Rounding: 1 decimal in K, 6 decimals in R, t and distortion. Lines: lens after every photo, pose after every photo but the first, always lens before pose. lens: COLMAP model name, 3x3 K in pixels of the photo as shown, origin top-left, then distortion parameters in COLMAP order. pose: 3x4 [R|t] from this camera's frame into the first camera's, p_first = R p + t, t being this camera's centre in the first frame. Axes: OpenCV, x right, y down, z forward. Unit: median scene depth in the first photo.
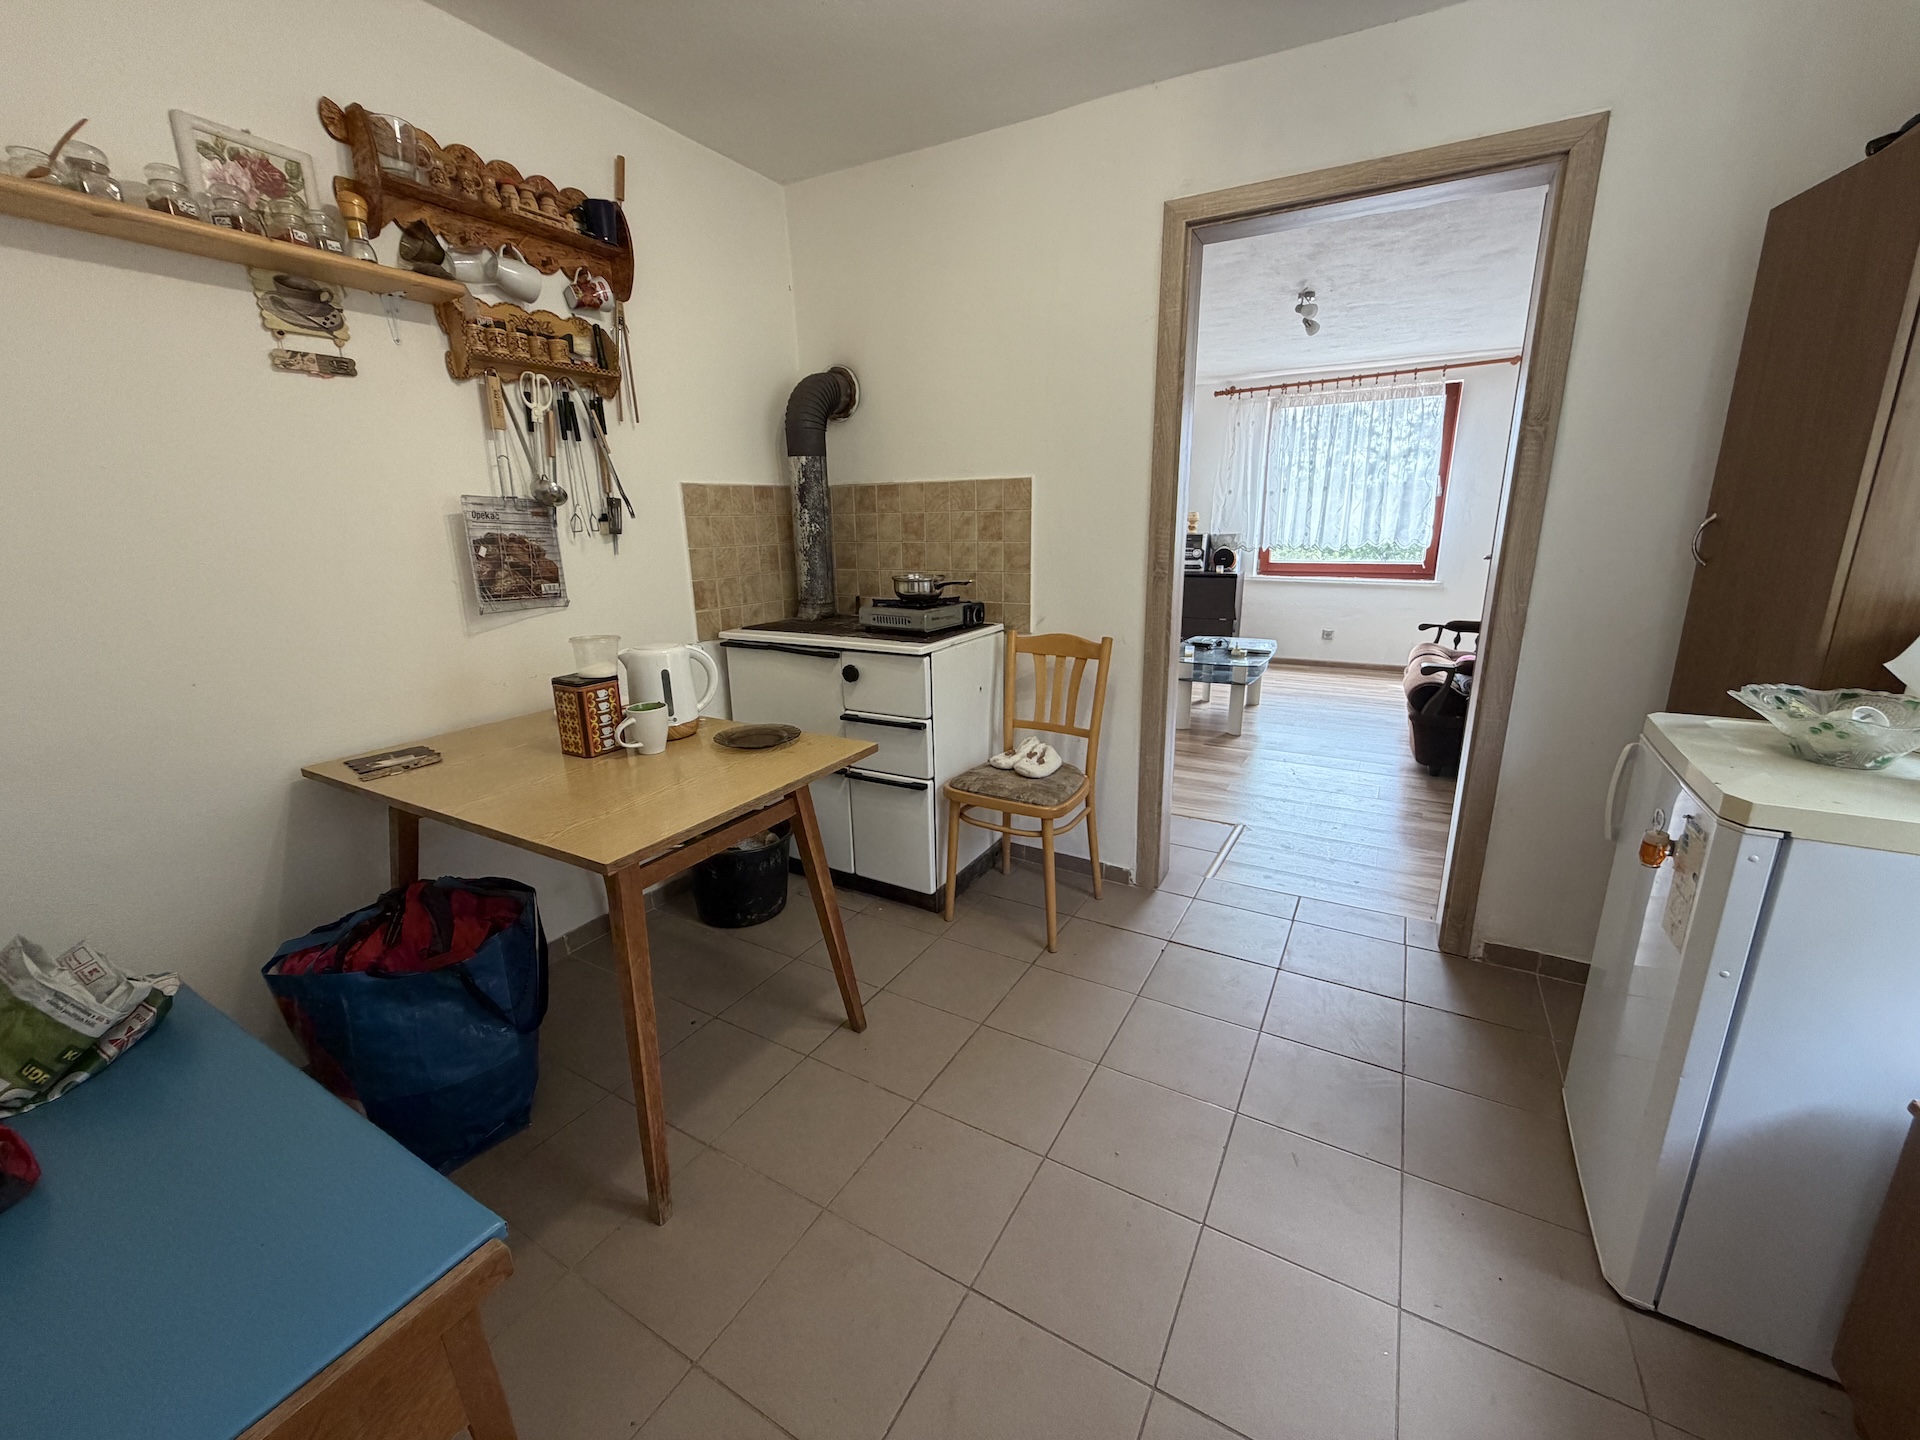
lens RADIAL K [[776.4, 0, 950.1], [0, 776.4, 719.5], [0, 0, 1]] dist [0.000778, -0.000262]
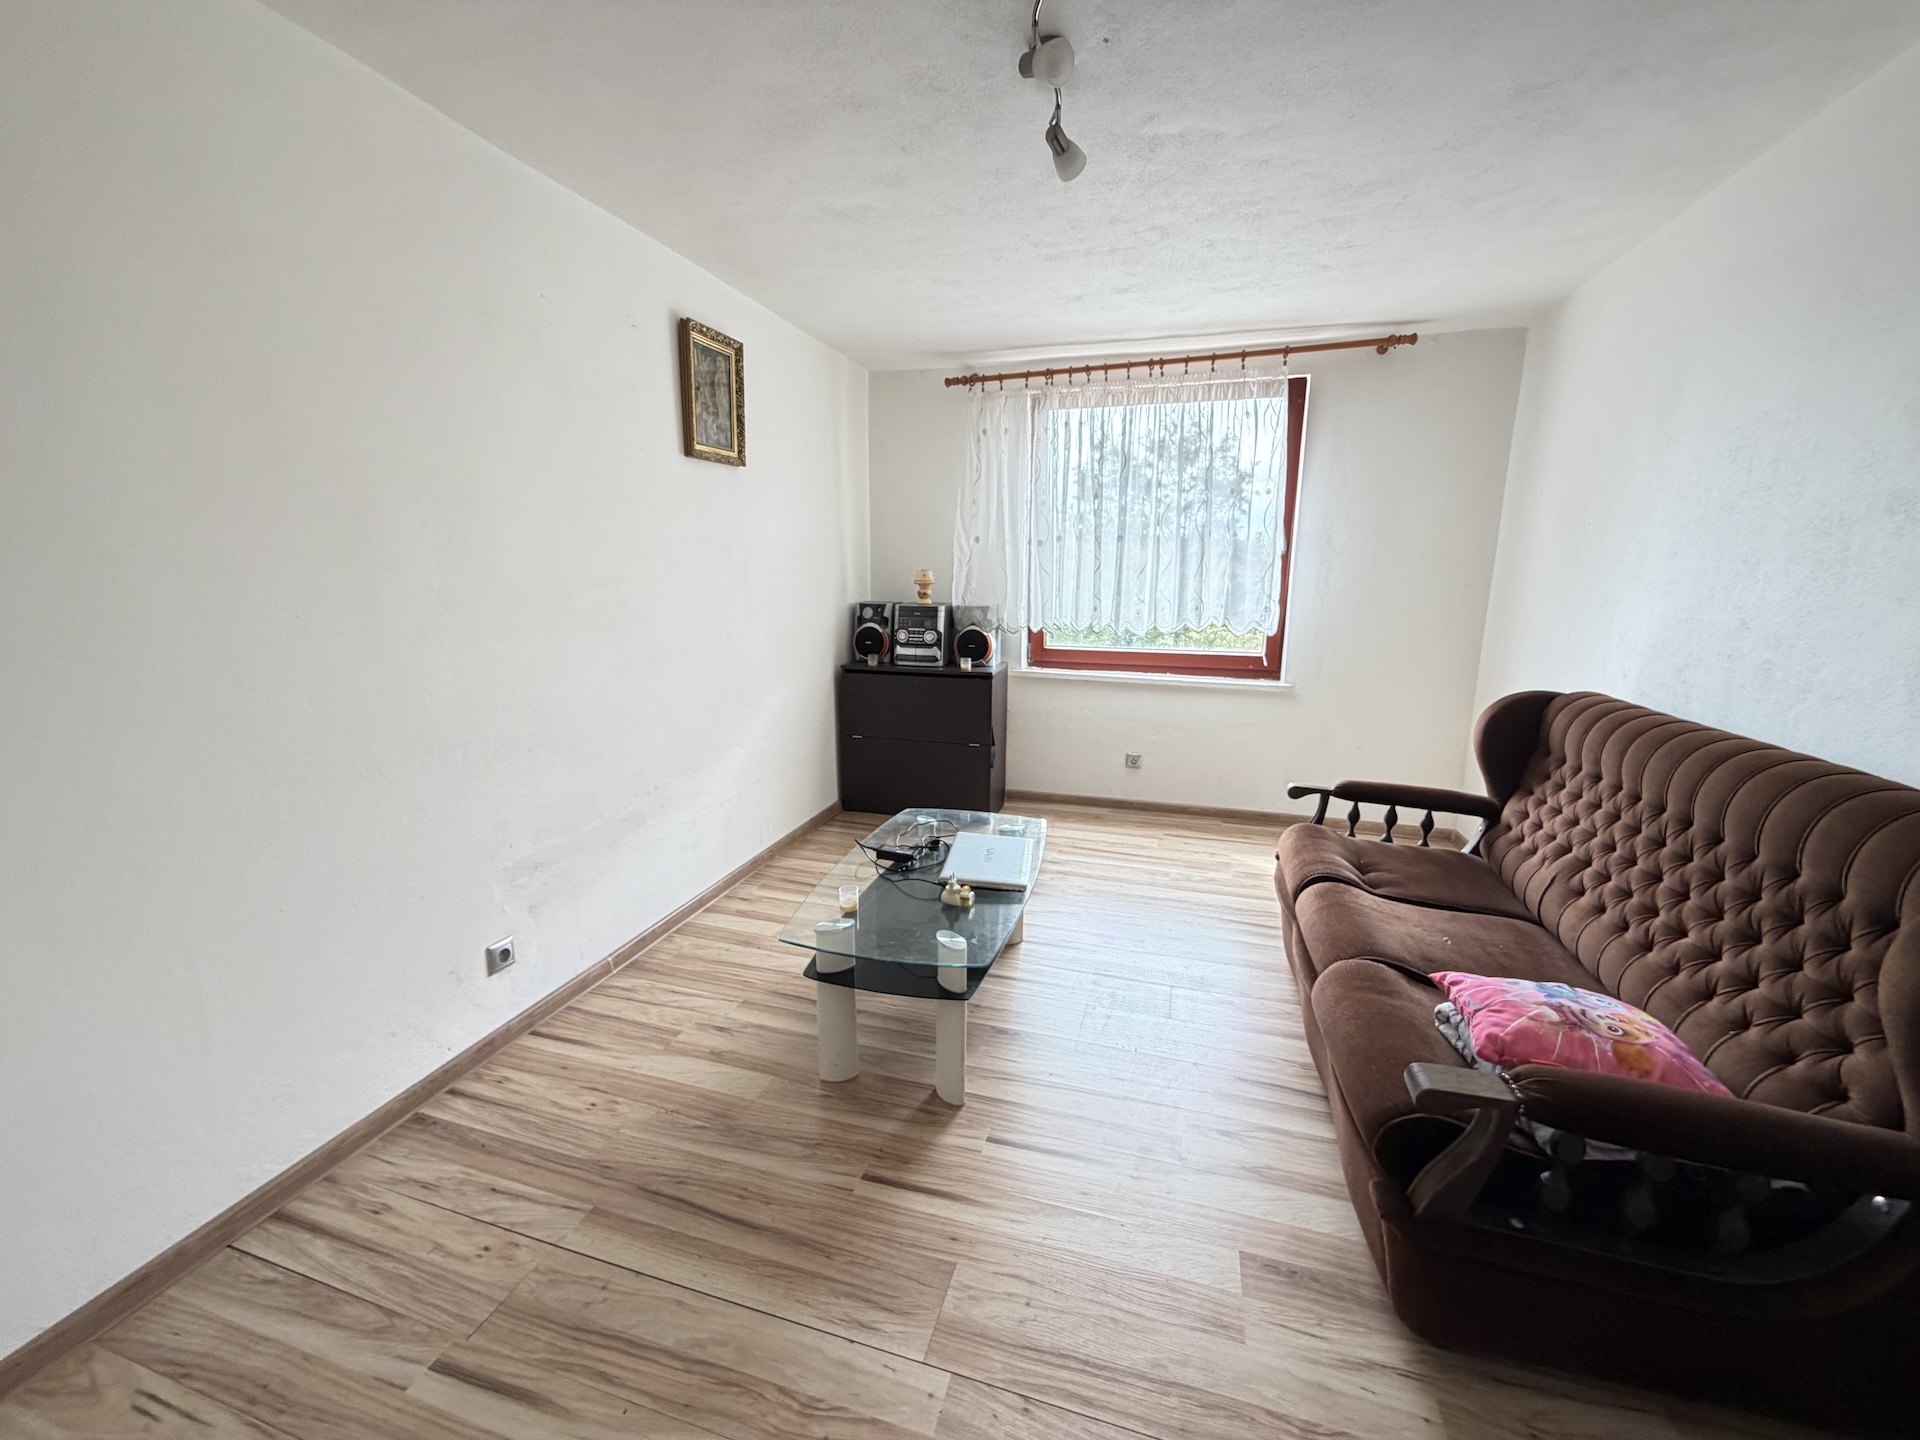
lens RADIAL K [[776.4, 0, 964.8], [0, 776.4, 715.7], [0, 0, 1]] dist [0.000778, -0.000262]
pose [[0.970801, -0.028254, 0.238215, 0.207478], [0.041203, 0.997921, -0.049554, -0.127426], [-0.236319, 0.057922, 0.969947, 0.426821]]
